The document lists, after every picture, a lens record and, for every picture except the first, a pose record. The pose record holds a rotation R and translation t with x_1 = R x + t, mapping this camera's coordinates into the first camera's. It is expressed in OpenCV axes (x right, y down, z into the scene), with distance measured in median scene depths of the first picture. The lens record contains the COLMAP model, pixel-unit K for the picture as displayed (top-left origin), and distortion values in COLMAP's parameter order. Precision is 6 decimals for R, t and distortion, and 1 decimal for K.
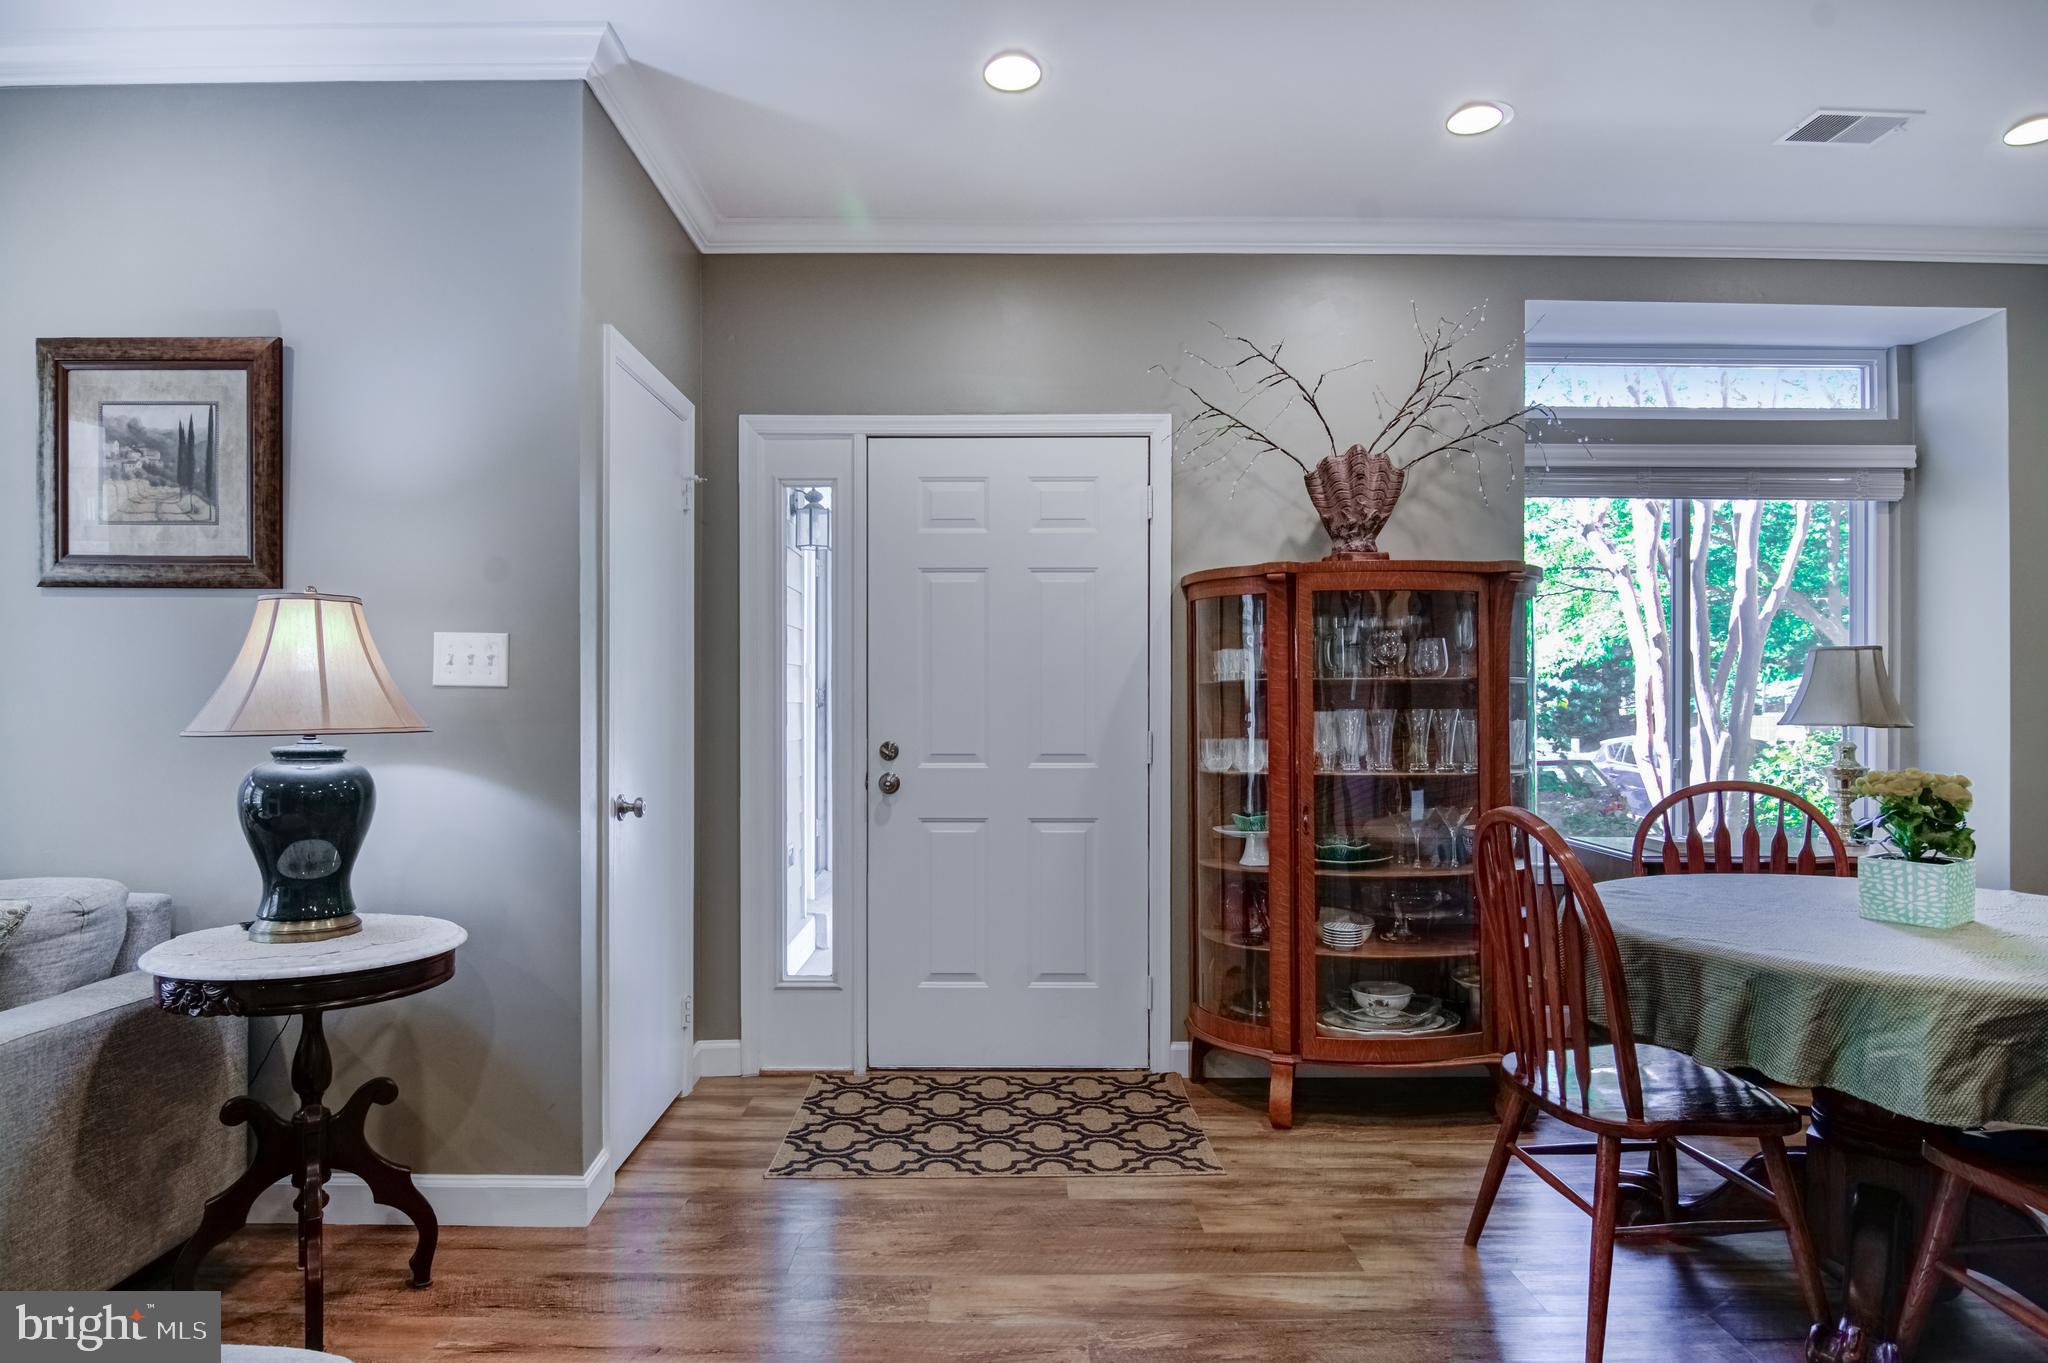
lens RADIAL K [[1219.1, 0, 1024.0], [0, 1219.1, 681.5], [0, 0, 1]] dist [-0.028703, -0.000689]
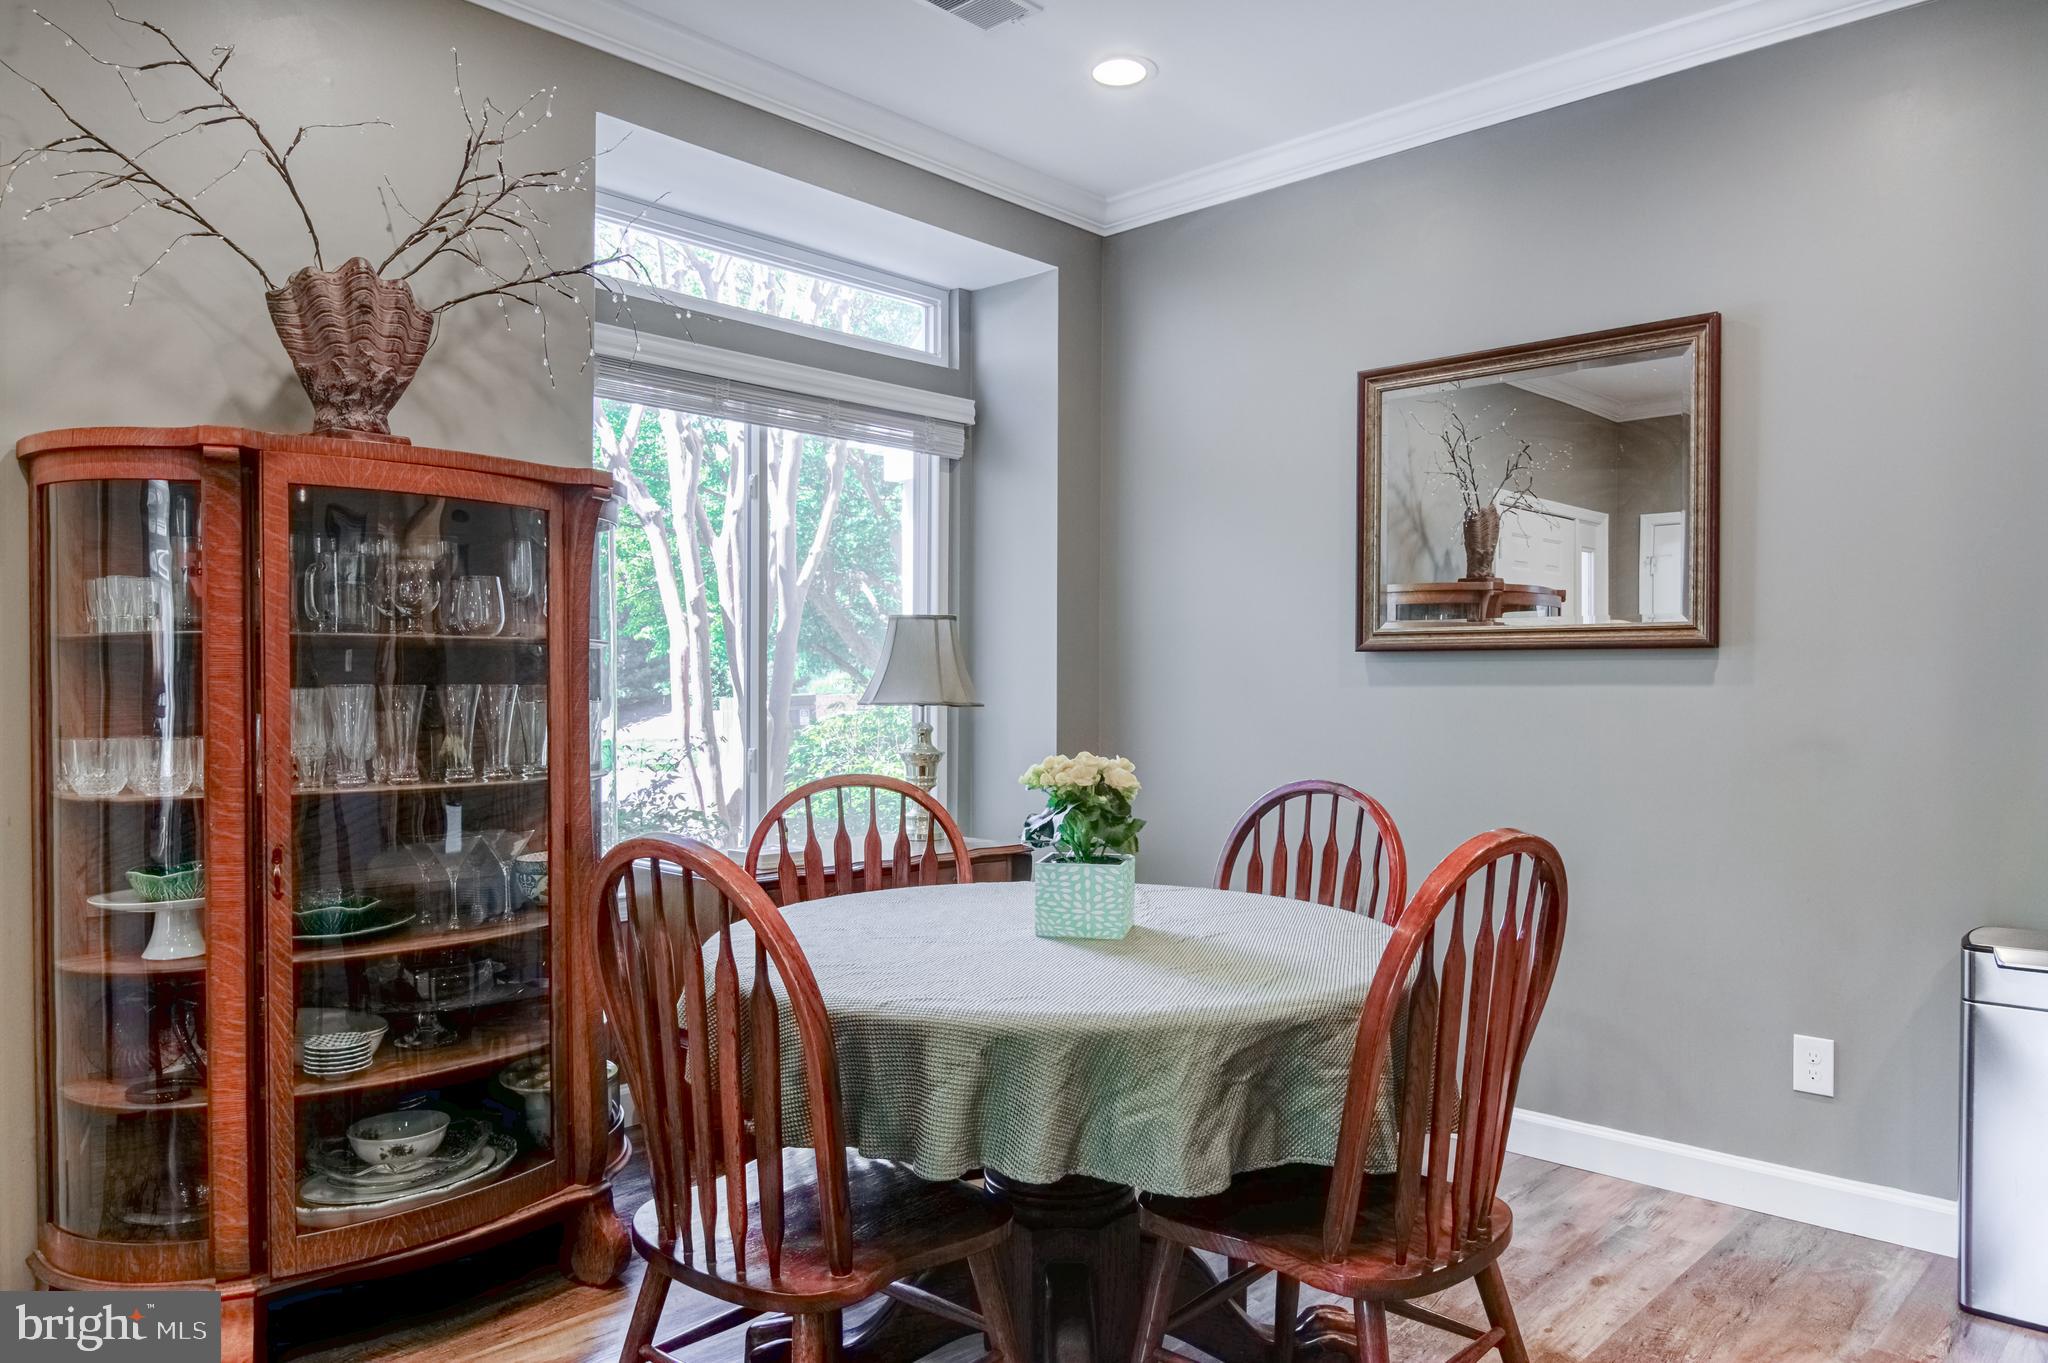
lens RADIAL K [[1392.2, 0, 1006.2], [0, 1392.2, 690.0], [0, 0, 1]] dist [0.004549, -0.023208]
pose [[0.713964, -0.002959, 0.700176, 0.012943], [-0.010919, 0.999822, 0.015358, 0.010997], [-0.700097, -0.018610, 0.713805, 0.265144]]
